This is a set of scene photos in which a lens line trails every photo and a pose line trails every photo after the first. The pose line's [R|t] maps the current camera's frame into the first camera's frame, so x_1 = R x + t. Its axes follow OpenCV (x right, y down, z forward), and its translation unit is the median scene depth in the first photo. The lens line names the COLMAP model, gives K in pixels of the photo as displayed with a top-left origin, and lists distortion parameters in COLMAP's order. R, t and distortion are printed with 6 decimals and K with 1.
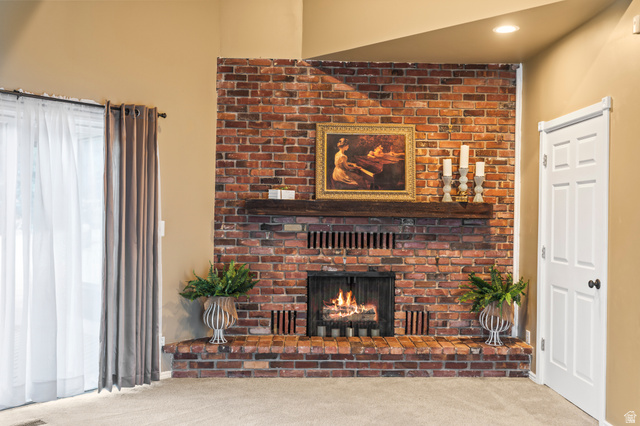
lens RADIAL K [[619.8, 0, 320.6], [0, 619.8, 214.5], [0, 0, 1]] dist [0.009605, 0.000000]
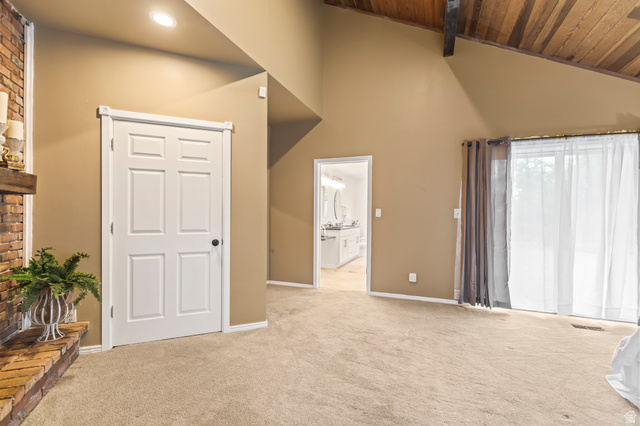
lens RADIAL K [[291.3, 0, 320.1], [0, 291.3, 214.7], [0, 0, 1]] dist [0.010599, -0.002471]
pose [[-0.360851, -0.012382, 0.932541, -0.310260], [-0.010670, 0.999901, 0.009148, 0.035484], [-0.932562, -0.006649, -0.360947, 1.037779]]
